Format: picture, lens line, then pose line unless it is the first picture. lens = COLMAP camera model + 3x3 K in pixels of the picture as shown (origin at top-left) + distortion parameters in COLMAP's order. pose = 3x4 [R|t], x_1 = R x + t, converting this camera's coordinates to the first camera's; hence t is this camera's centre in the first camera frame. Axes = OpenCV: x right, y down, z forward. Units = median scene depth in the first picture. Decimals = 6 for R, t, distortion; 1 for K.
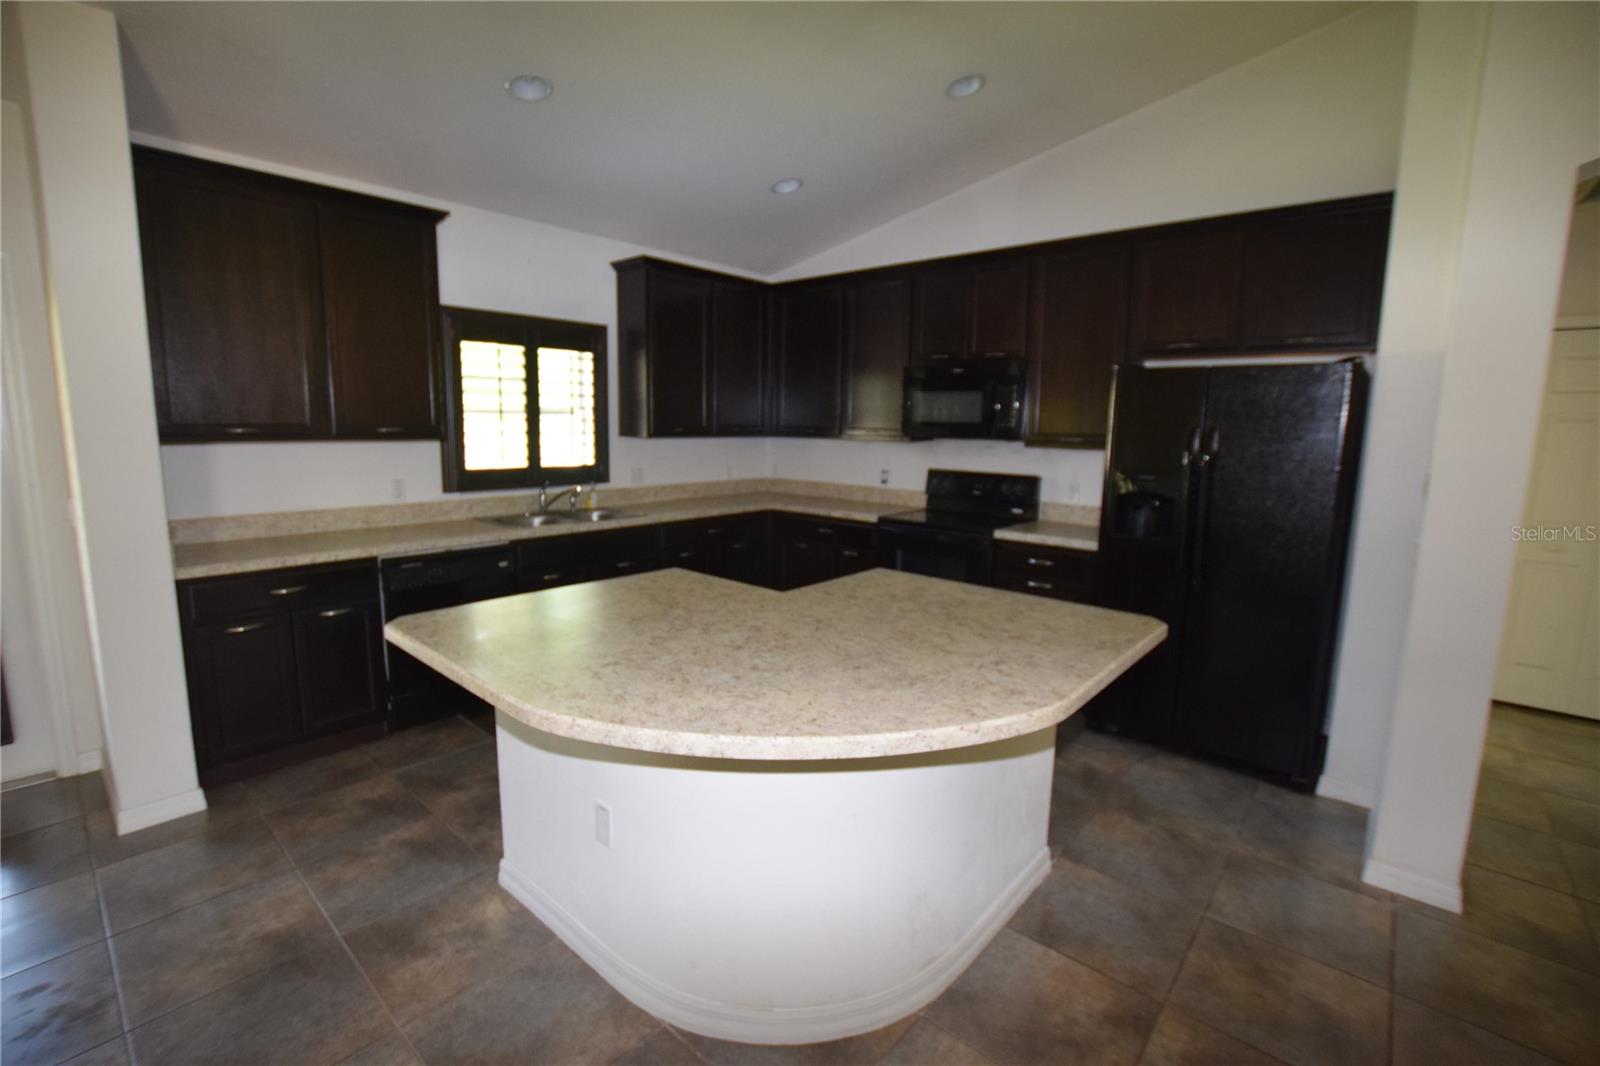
lens RADIAL K [[702.6, 0, 794.3], [0, 702.6, 523.2], [0, 0, 1]] dist [-0.024034, 0.000021]
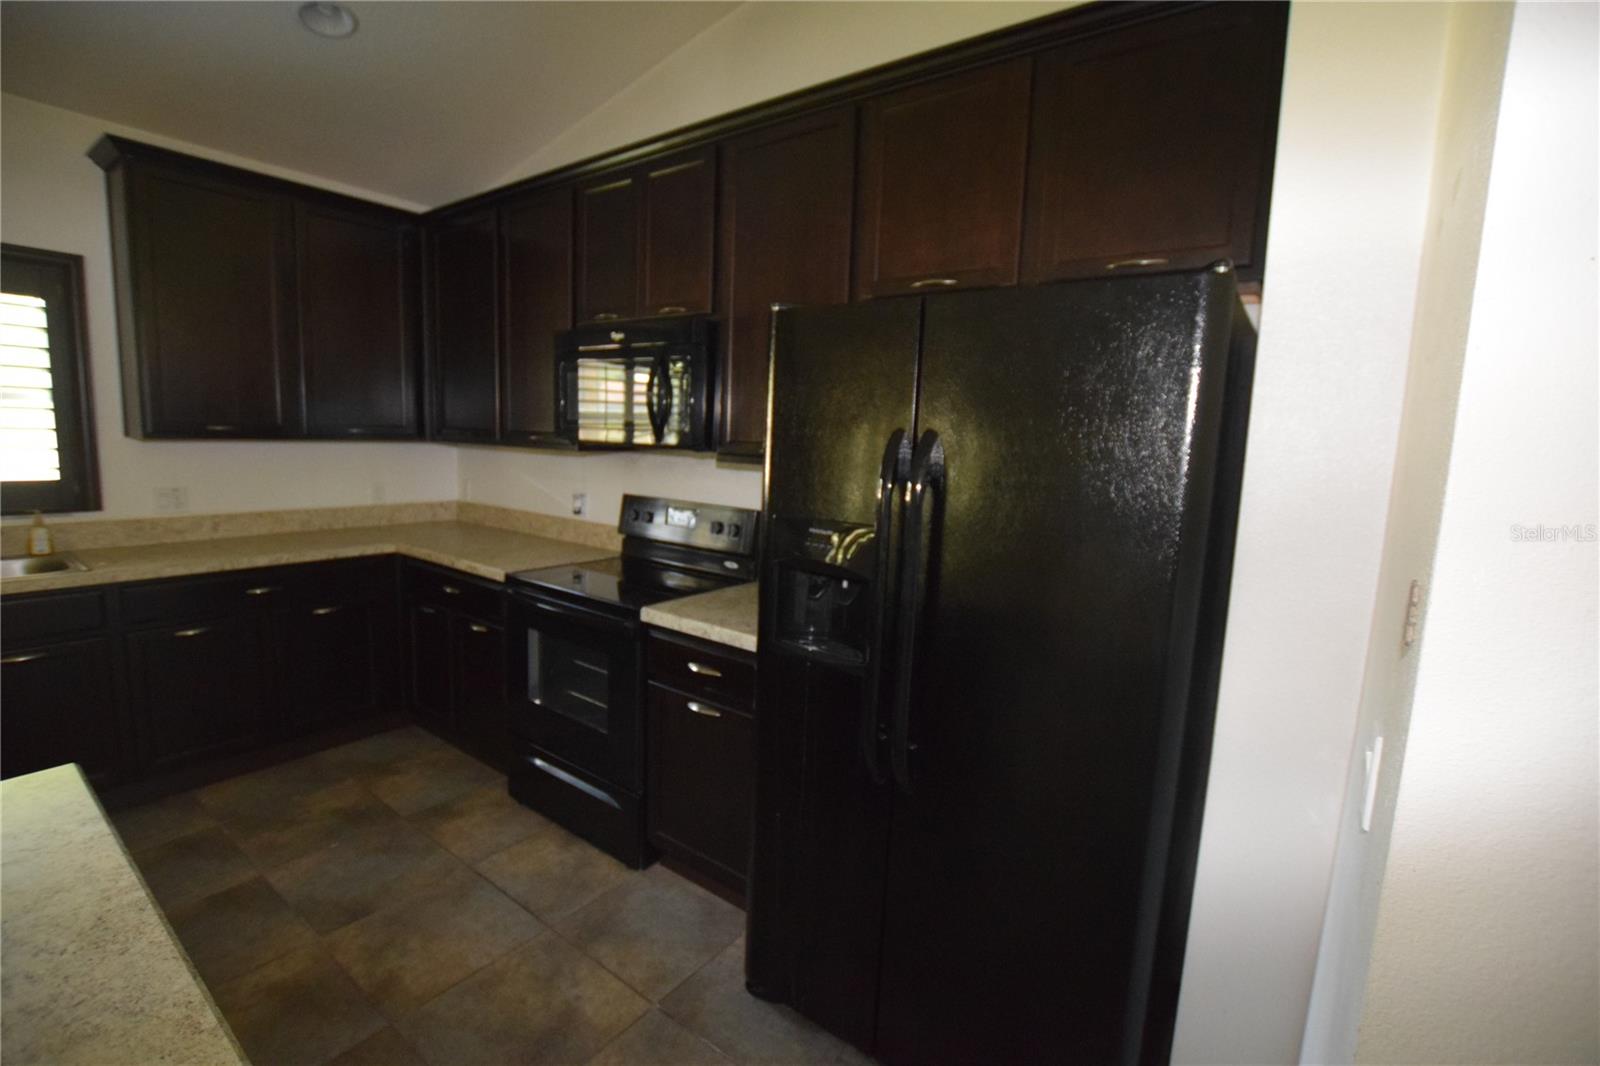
lens RADIAL K [[719.0, 0, 783.2], [0, 719.0, 522.2], [0, 0, 1]] dist [-0.010231, 0.000348]
pose [[0.998563, 0.011109, 0.052423, 0.341366], [-0.010319, 0.999829, -0.015314, -0.049006], [-0.052584, 0.014751, 0.998508, 0.376371]]
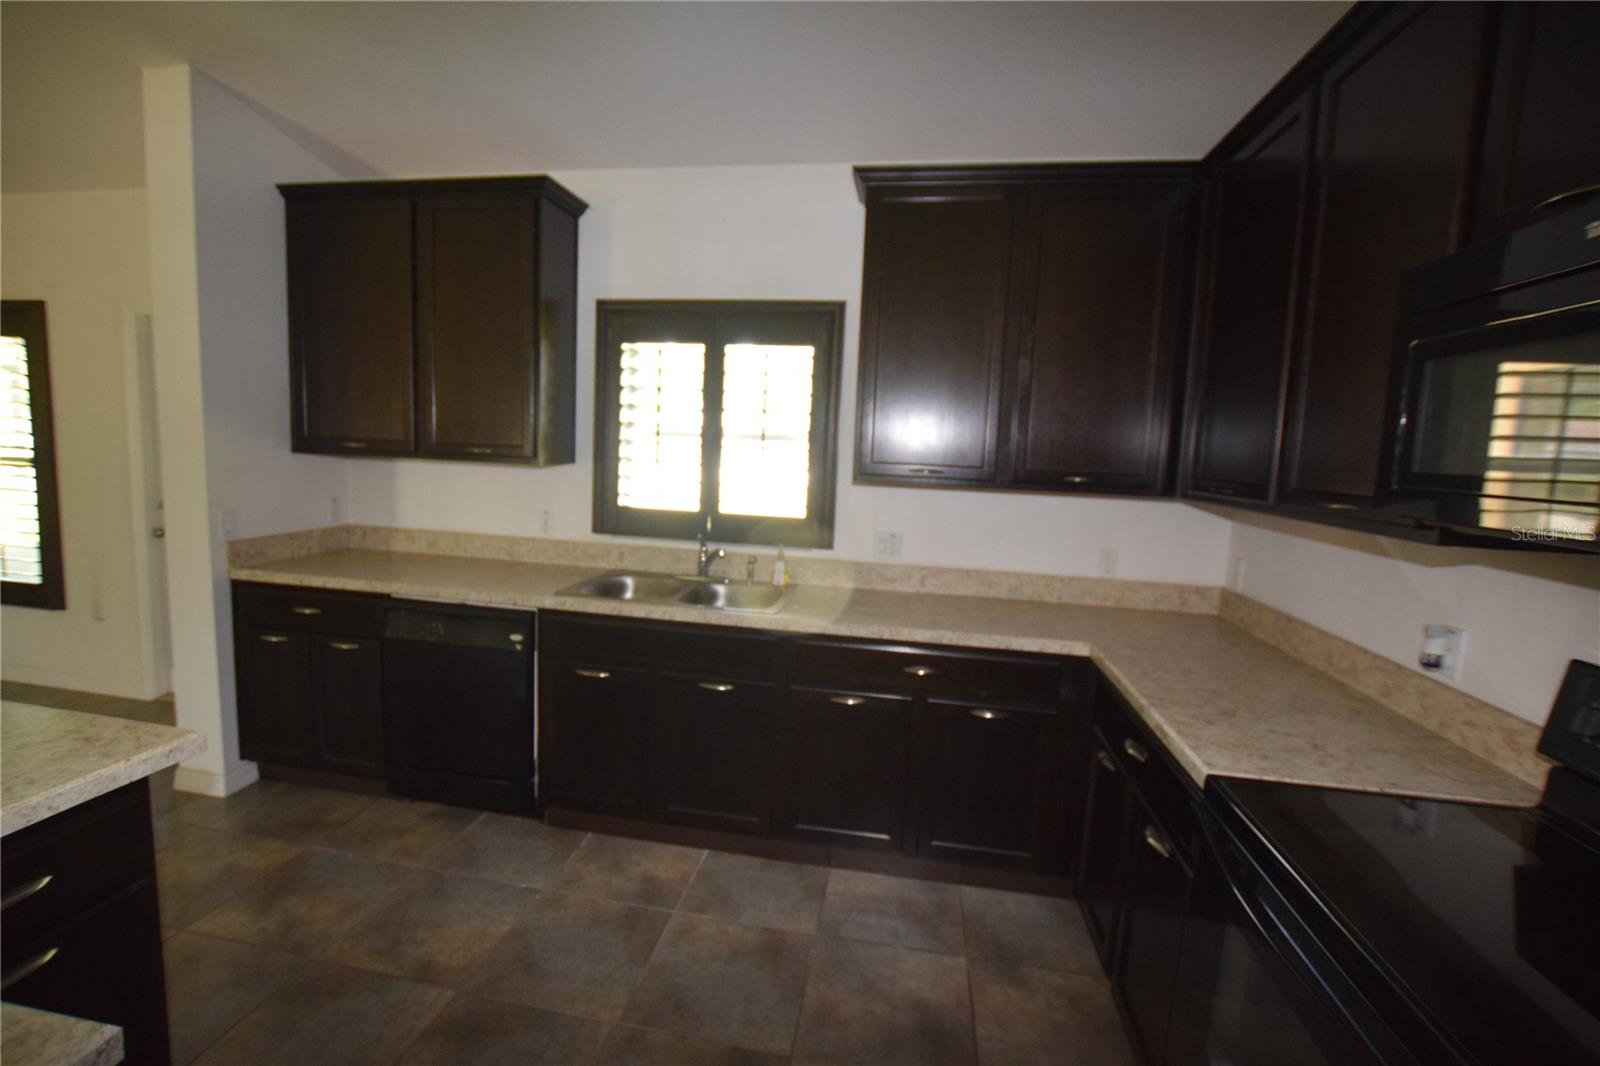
lens RADIAL K [[719.0, 0, 783.2], [0, 719.0, 522.2], [0, 0, 1]] dist [-0.010231, 0.000348]
pose [[0.517909, 0.100214, -0.849545, 0.290803], [-0.156955, 0.987387, 0.020790, -0.098460], [0.840913, 0.122573, 0.527106, 0.686935]]
